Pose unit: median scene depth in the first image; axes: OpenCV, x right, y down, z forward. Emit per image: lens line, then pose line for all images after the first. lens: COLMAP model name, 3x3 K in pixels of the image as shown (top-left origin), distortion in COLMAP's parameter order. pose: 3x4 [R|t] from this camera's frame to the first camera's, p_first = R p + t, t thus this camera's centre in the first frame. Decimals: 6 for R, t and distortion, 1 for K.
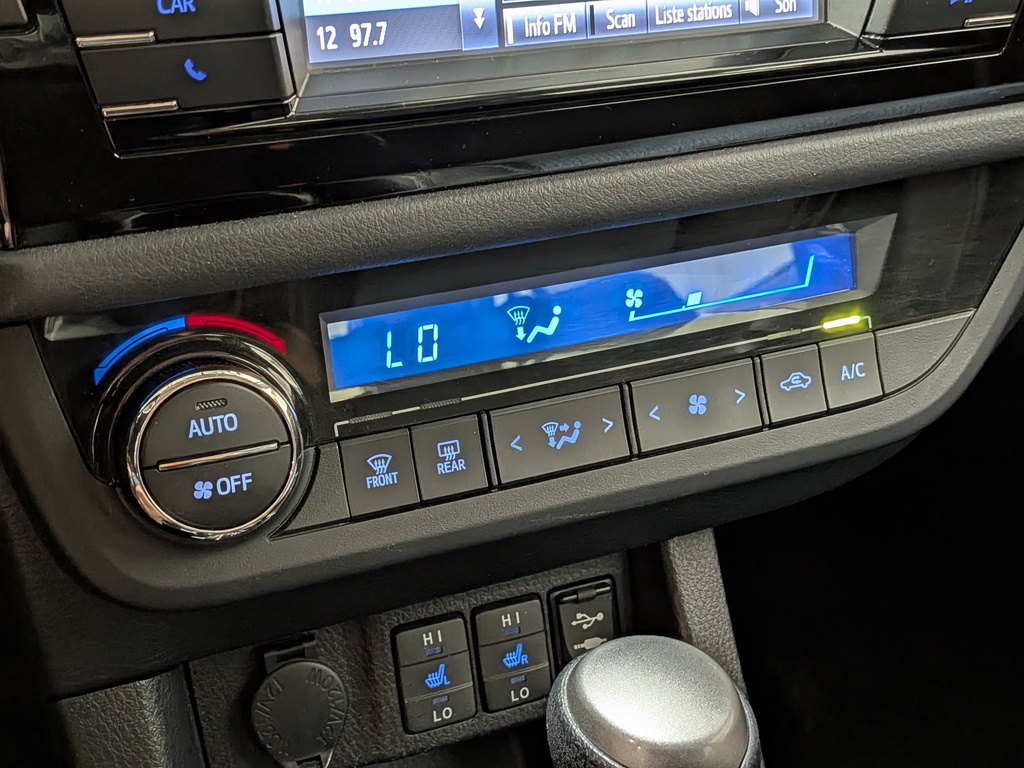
lens RADIAL K [[1512.0, 0, 512.6], [0, 1512.0, 394.0], [0, 0, 1]] dist [0.093178, 0.000000]
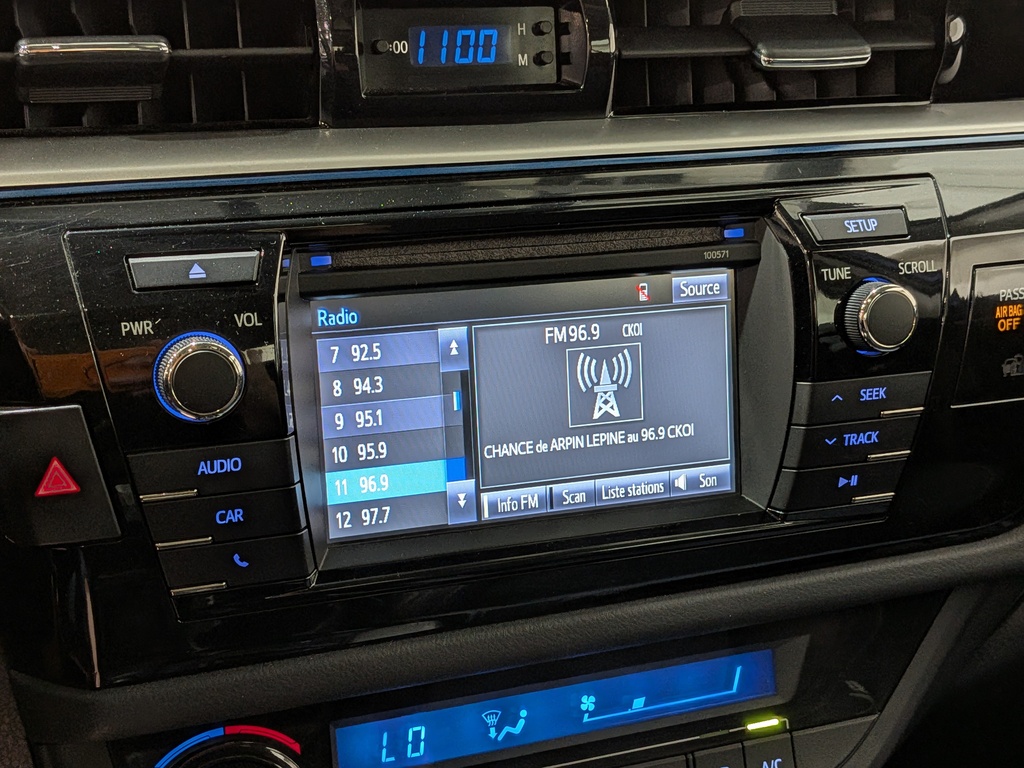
lens RADIAL K [[1484.9, 0, 482.8], [0, 1484.9, 390.8], [0, 0, 1]] dist [0.070361, 0.000000]
pose [[0.997365, 0.028822, -0.066576, 0.071093], [-0.037524, 0.990352, -0.133399, -0.155703], [0.062089, 0.135546, 0.988824, -0.248044]]
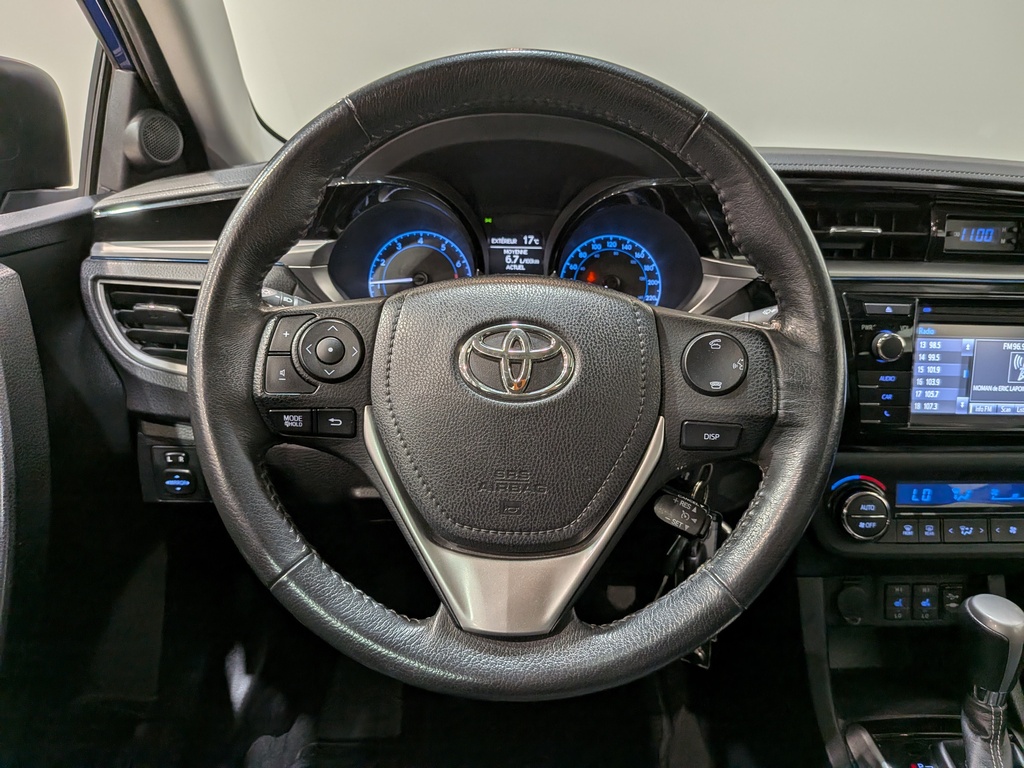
lens RADIAL K [[737.5, 0, 525.6], [0, 737.5, 383.1], [0, 0, 1]] dist [0.064795, -0.103986]
pose [[0.925290, 0.134295, -0.354688, -0.316471], [-0.183233, 0.977114, -0.108044, 0.063198], [0.332061, 0.164963, 0.928721, -0.830708]]
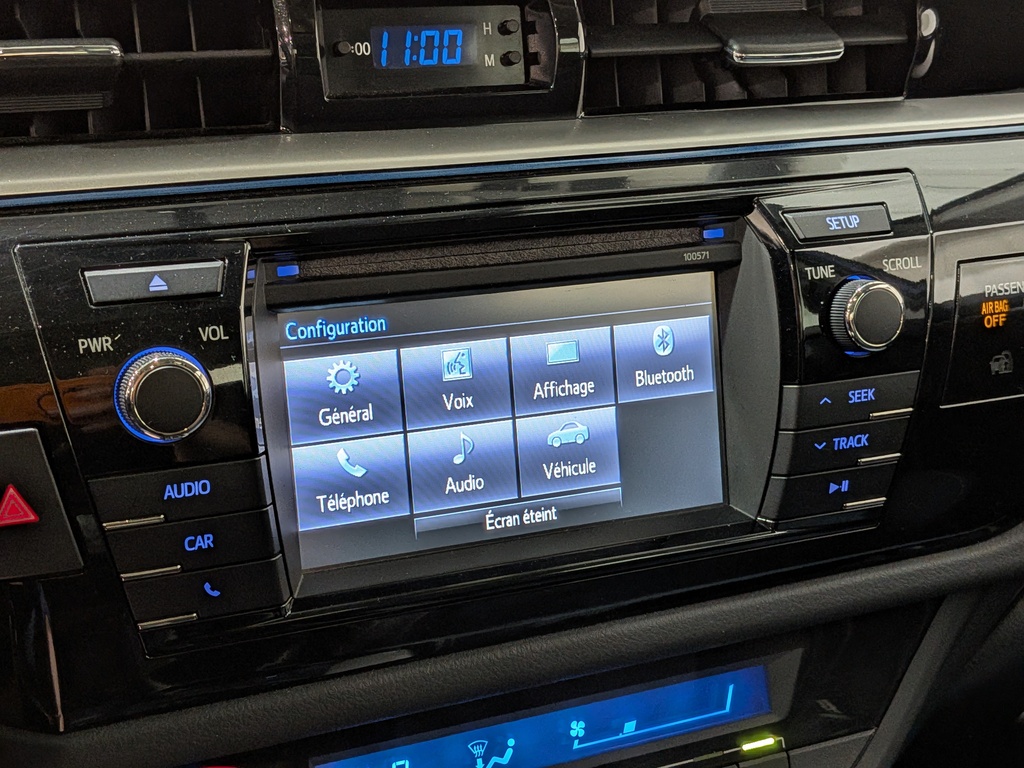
lens RADIAL K [[1484.9, 0, 486.1], [0, 1484.9, 391.8], [0, 0, 1]] dist [0.070361, 0.000000]
pose [[0.999593, -0.004082, -0.028236, 0.044738], [-0.000457, 0.987292, -0.158917, -0.143156], [0.028526, 0.158865, 0.986888, -0.196673]]
